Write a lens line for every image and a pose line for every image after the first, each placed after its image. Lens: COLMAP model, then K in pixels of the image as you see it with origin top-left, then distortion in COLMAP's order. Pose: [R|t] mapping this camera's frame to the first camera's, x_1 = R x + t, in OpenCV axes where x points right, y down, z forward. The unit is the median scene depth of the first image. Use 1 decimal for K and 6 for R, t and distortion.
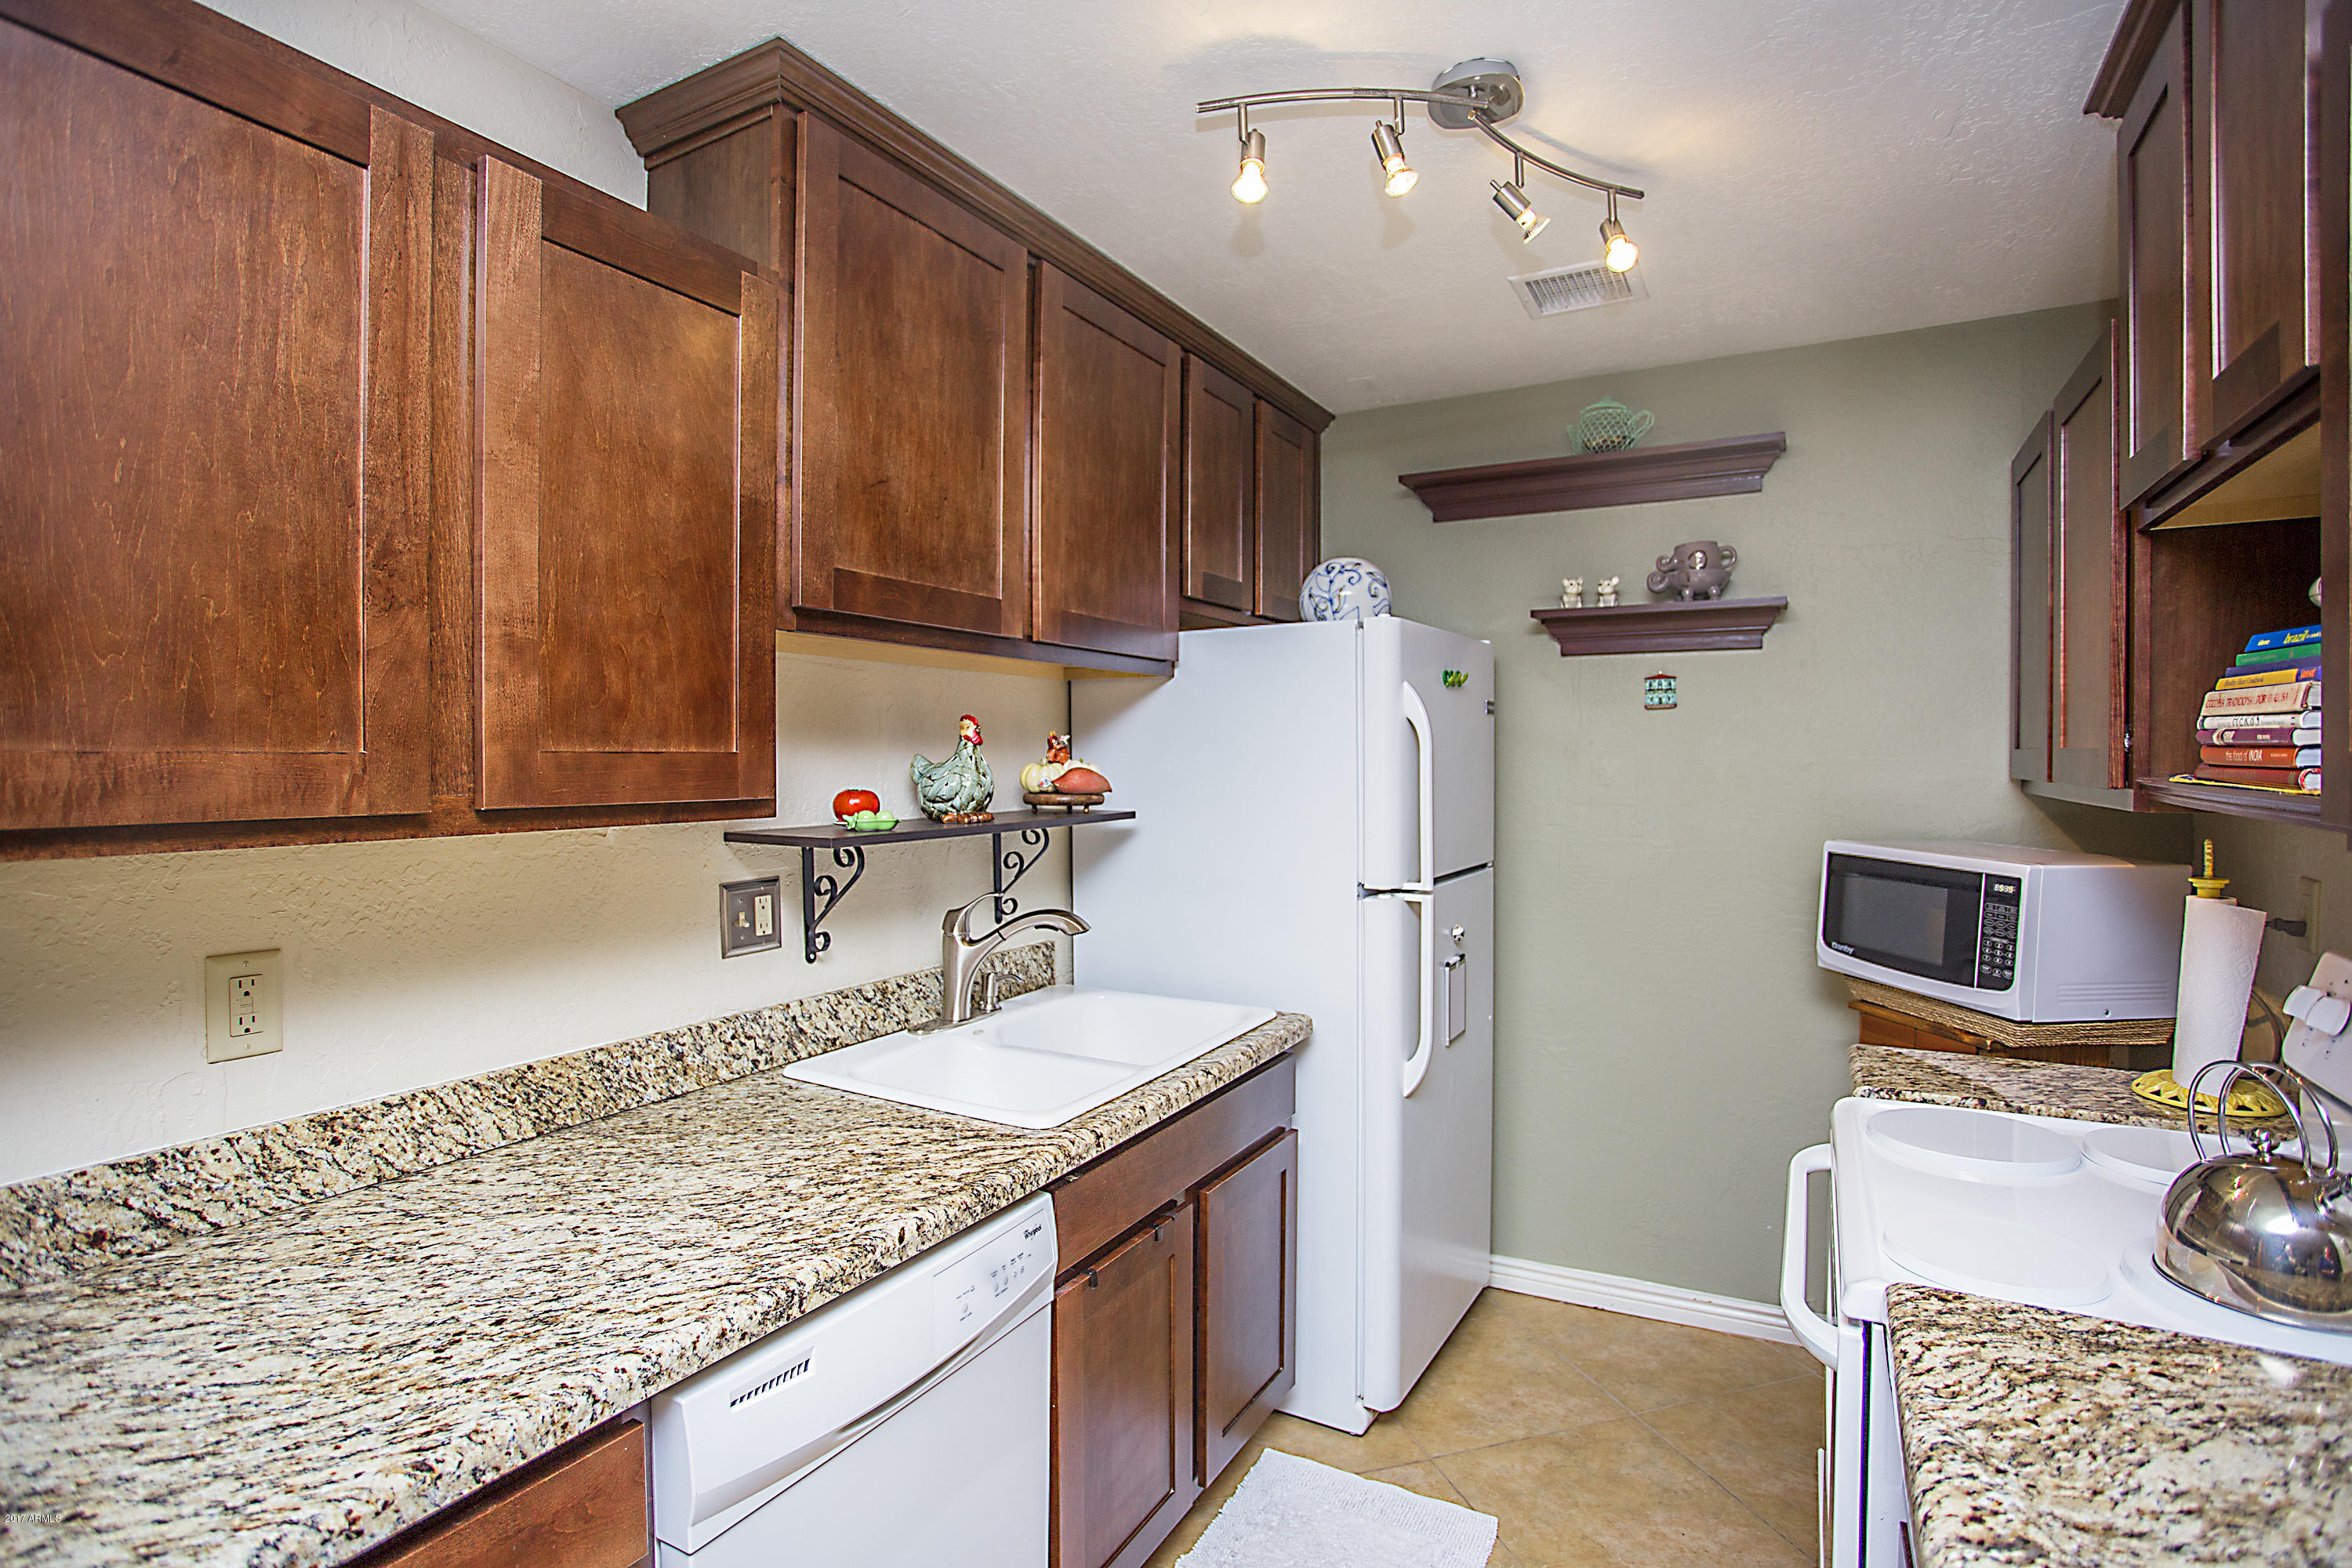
lens RADIAL K [[1149.2, 0, 1160.5], [0, 1149.2, 783.4], [0, 0, 1]] dist [-0.073101, 0.028326]
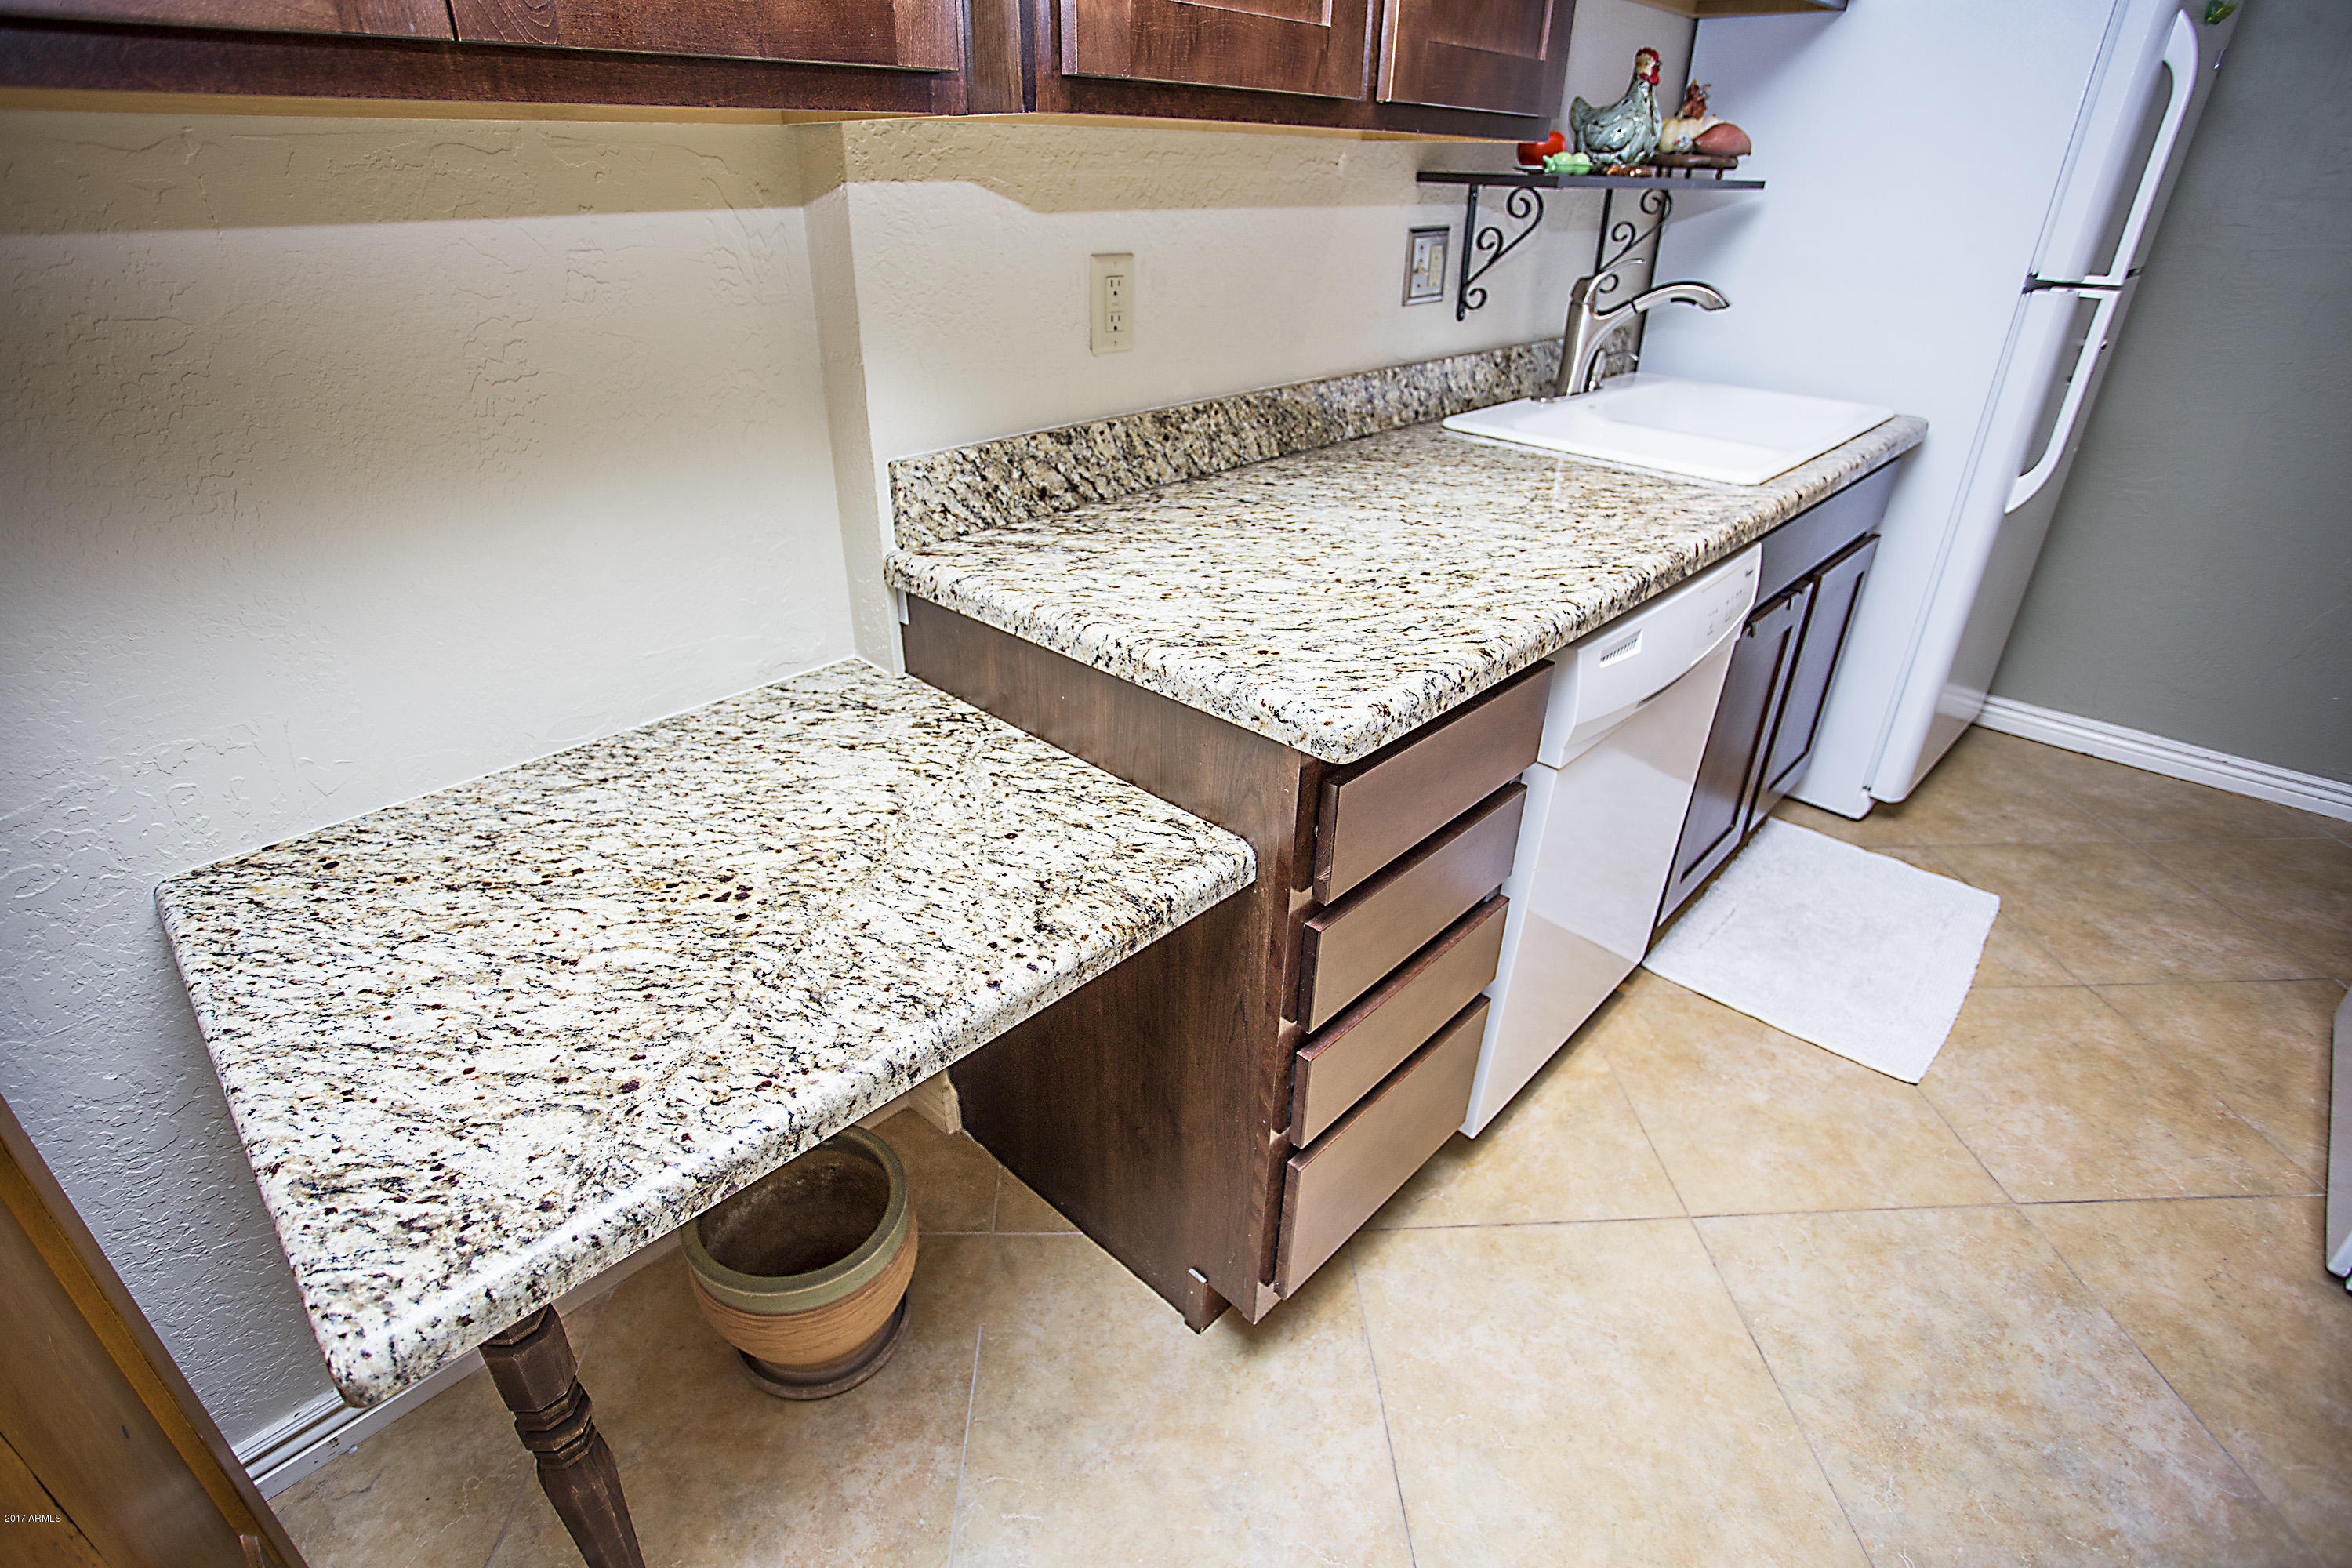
lens RADIAL K [[1149.2, 0, 1160.5], [0, 1149.2, 783.4], [0, 0, 1]] dist [-0.073101, 0.028326]
pose [[0.969556, 0.127772, -0.208893, -0.321956], [-0.017895, 0.887763, 0.459954, 0.068676], [0.244217, -0.442213, 0.863022, -0.125601]]
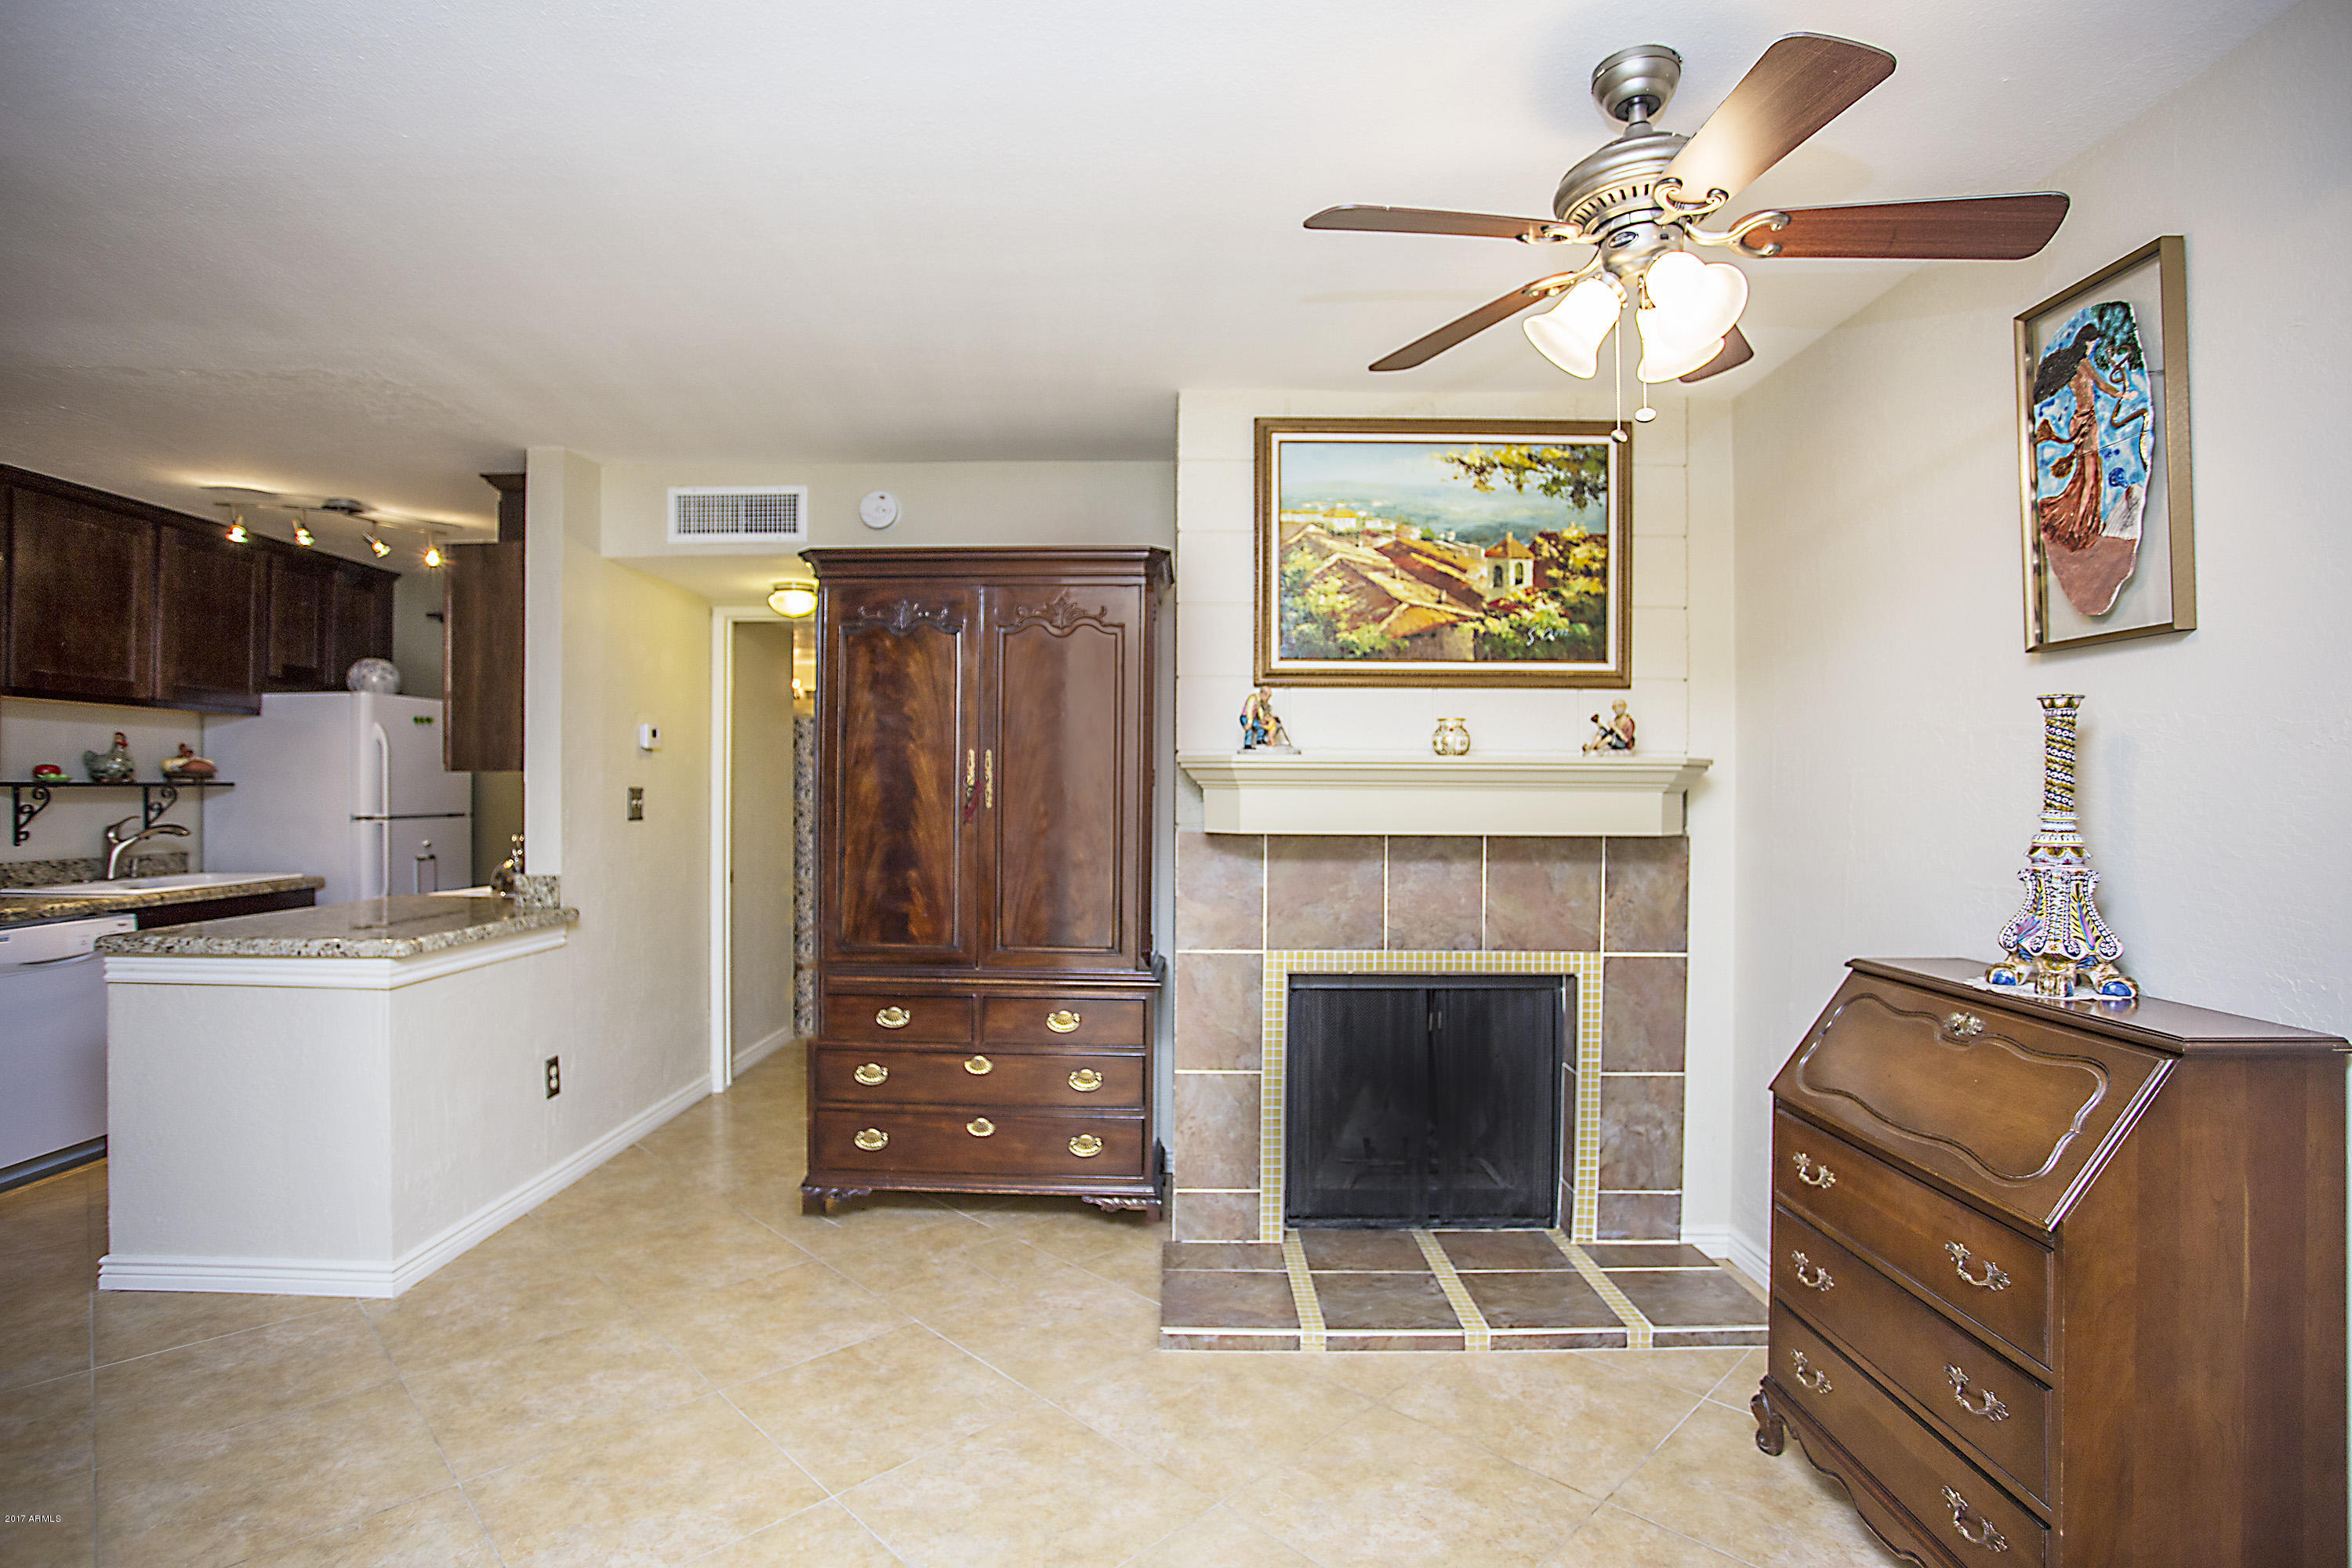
lens RADIAL K [[1149.2, 0, 1160.5], [0, 1149.2, 783.4], [0, 0, 1]] dist [-0.073101, 0.028326]
pose [[0.878050, 0.005886, 0.478534, 0.623900], [0.008342, 0.999584, -0.027602, 0.121923], [-0.478497, 0.028228, 0.877635, -1.932662]]
